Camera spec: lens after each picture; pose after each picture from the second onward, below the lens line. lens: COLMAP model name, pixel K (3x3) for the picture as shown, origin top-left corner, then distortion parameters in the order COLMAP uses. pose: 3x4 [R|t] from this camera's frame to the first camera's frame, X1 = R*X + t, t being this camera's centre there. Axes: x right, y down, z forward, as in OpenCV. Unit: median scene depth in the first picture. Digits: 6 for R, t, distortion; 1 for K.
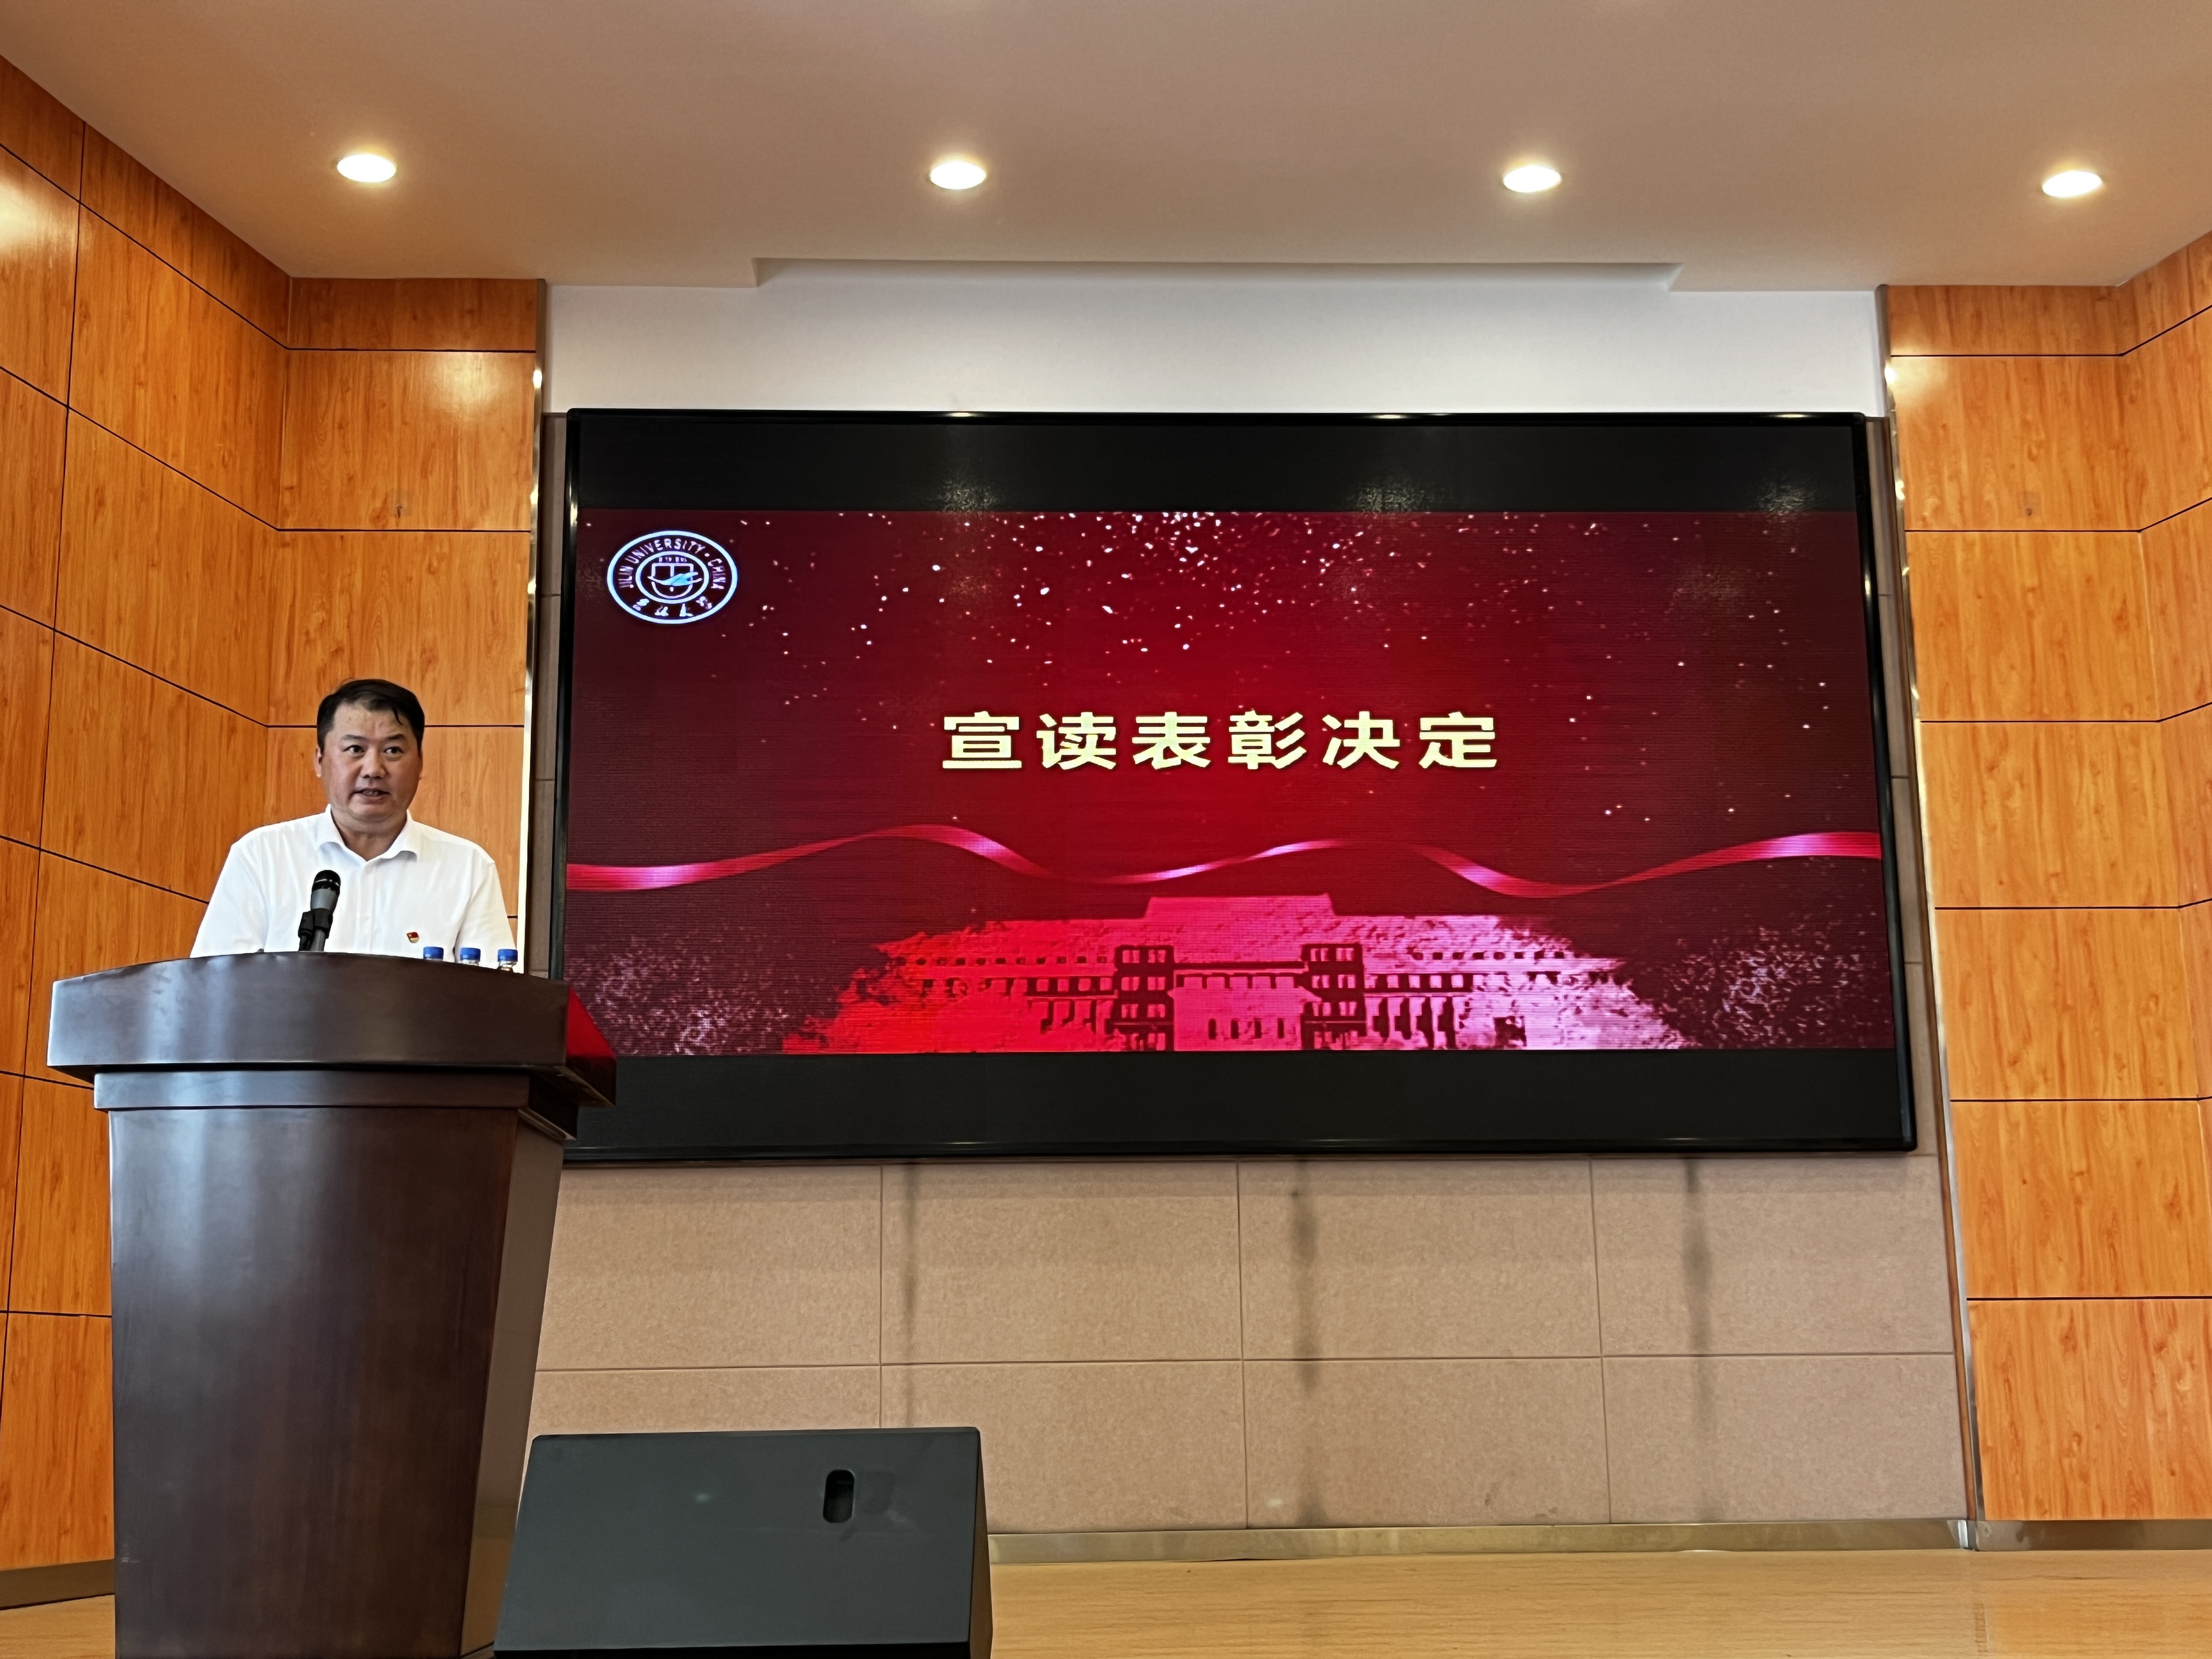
lens RADIAL K [[2653.8, 0, 1094.5], [0, 2653.8, 837.3], [0, 0, 1]] dist [0.041311, 0.000000]
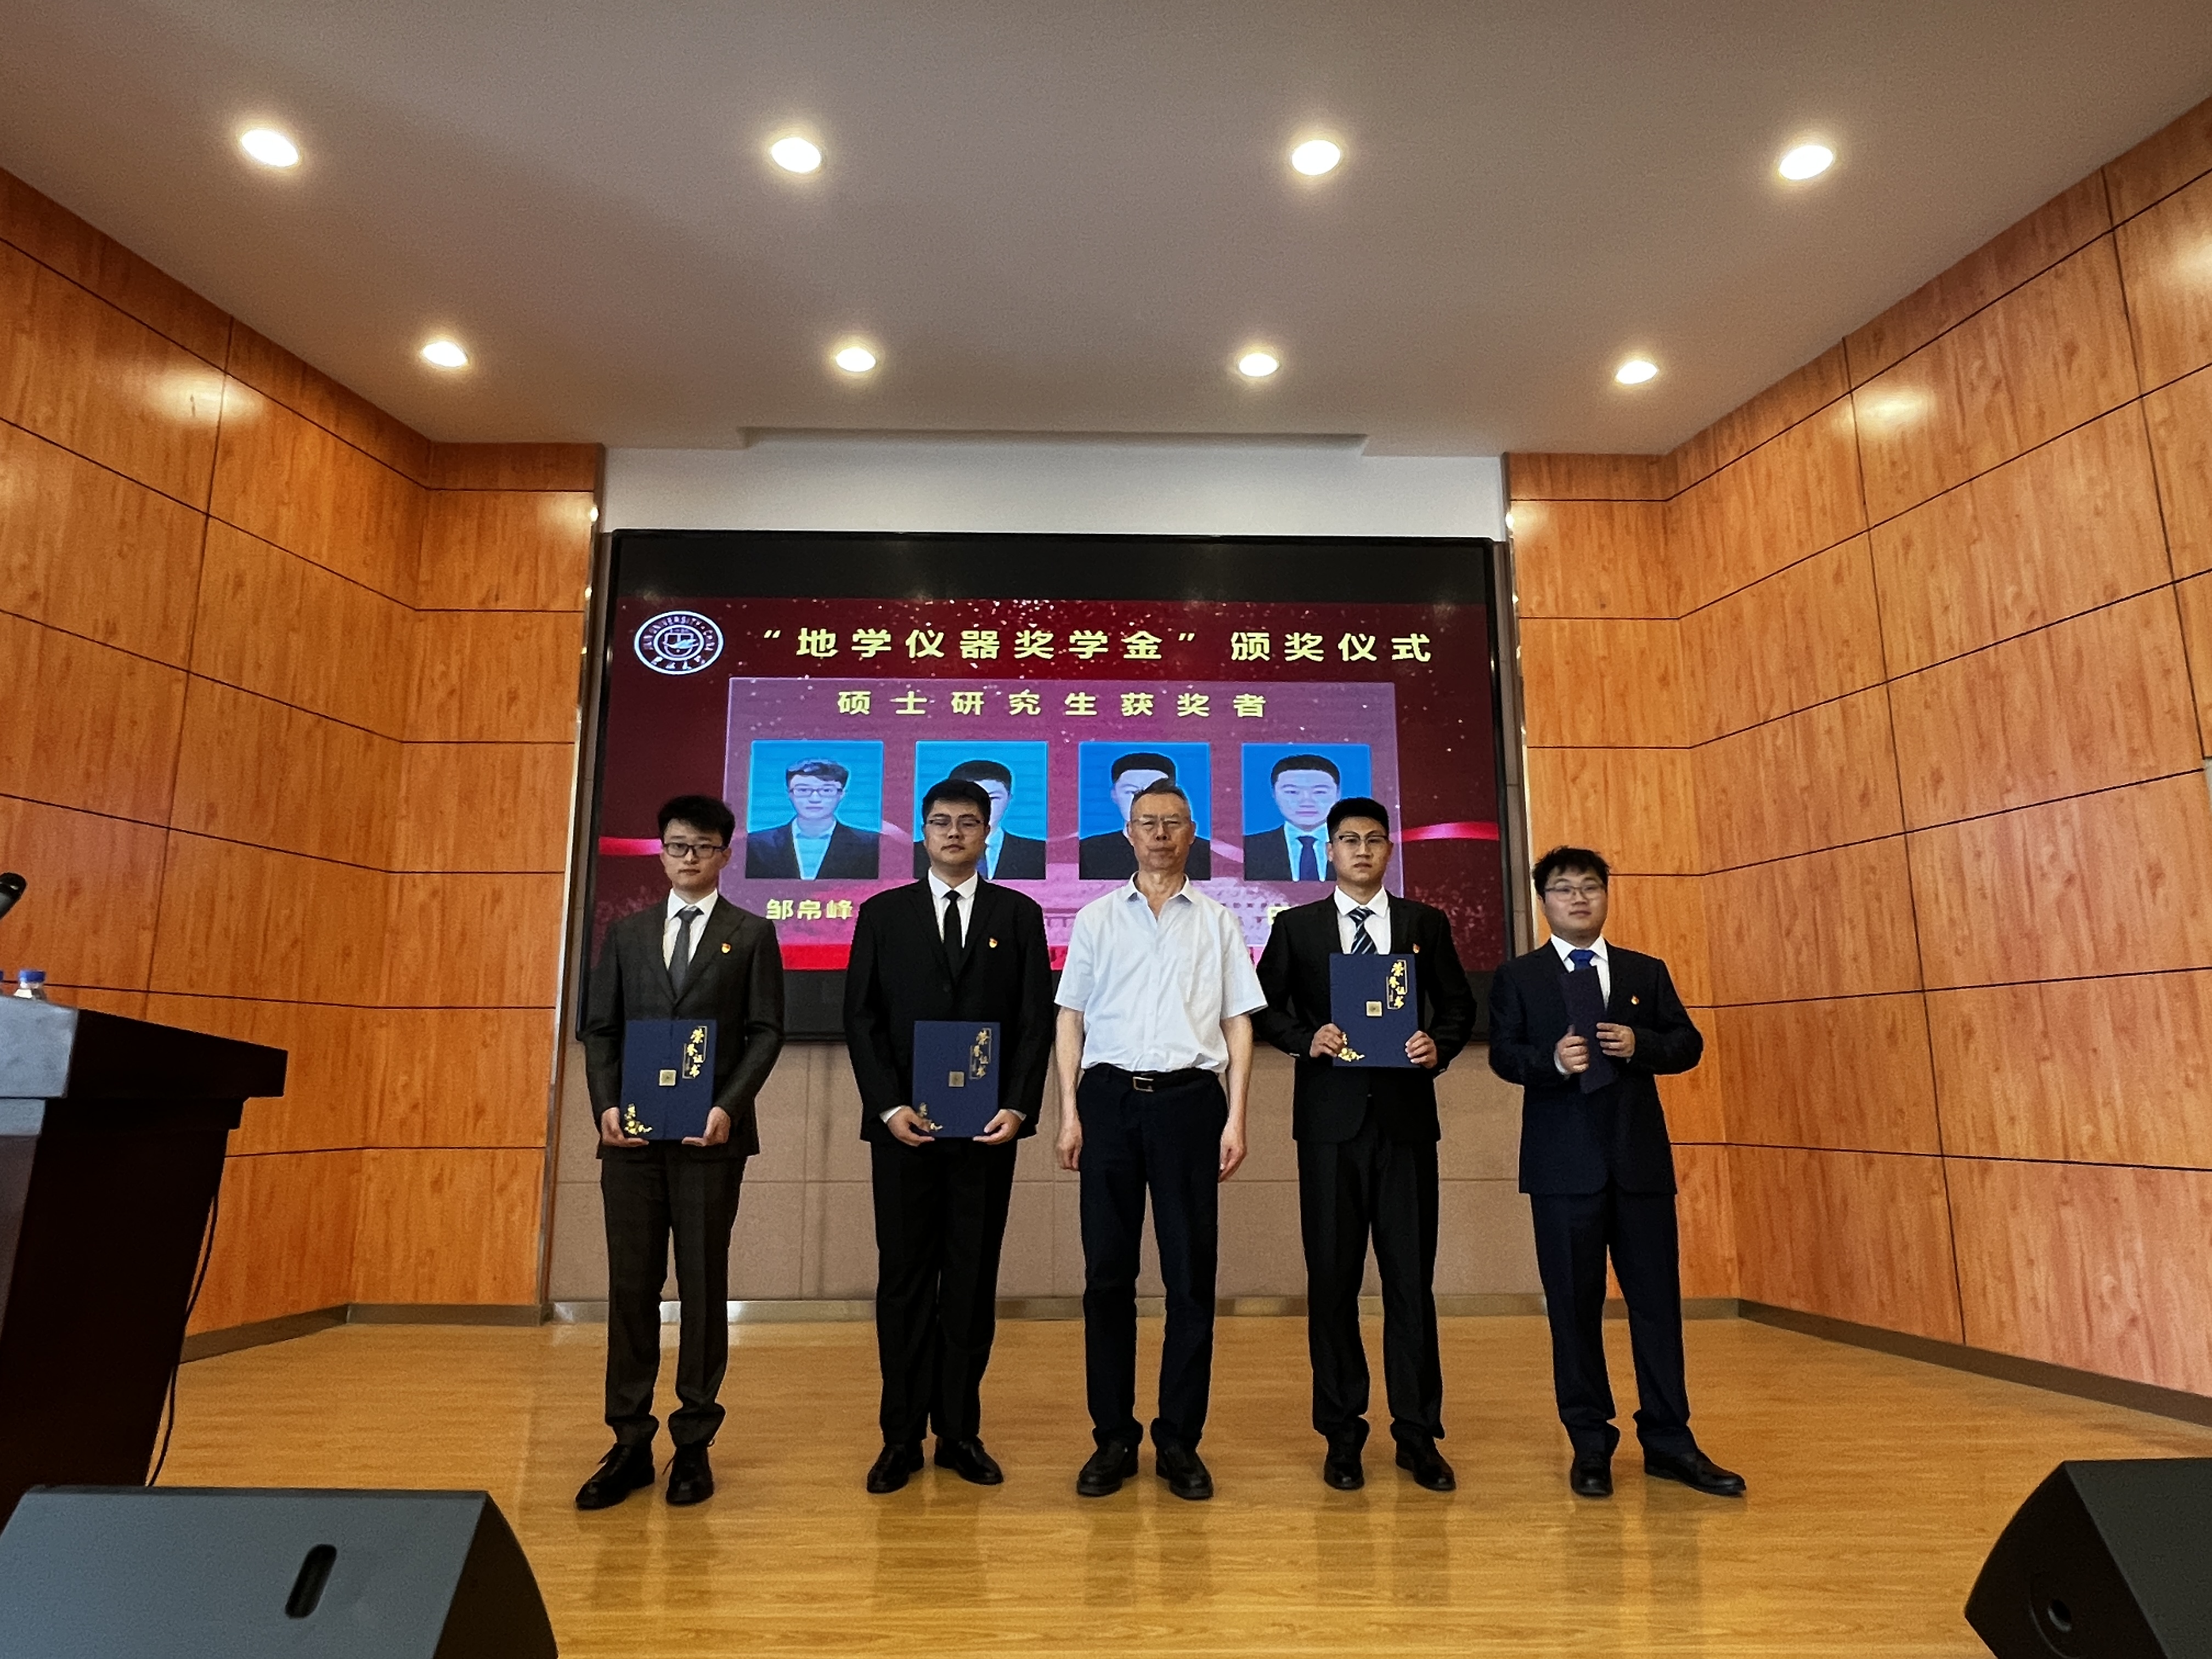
lens RADIAL K [[1322.5, 0, 1093.8], [0, 1322.5, 834.9], [0, 0, 1]] dist [-0.004632, 0.003470]
pose [[0.999763, 0.008712, -0.019954, 0.088716], [-0.008223, 0.999667, 0.024462, -0.011298], [0.020160, -0.024292, 0.999502, 0.273338]]
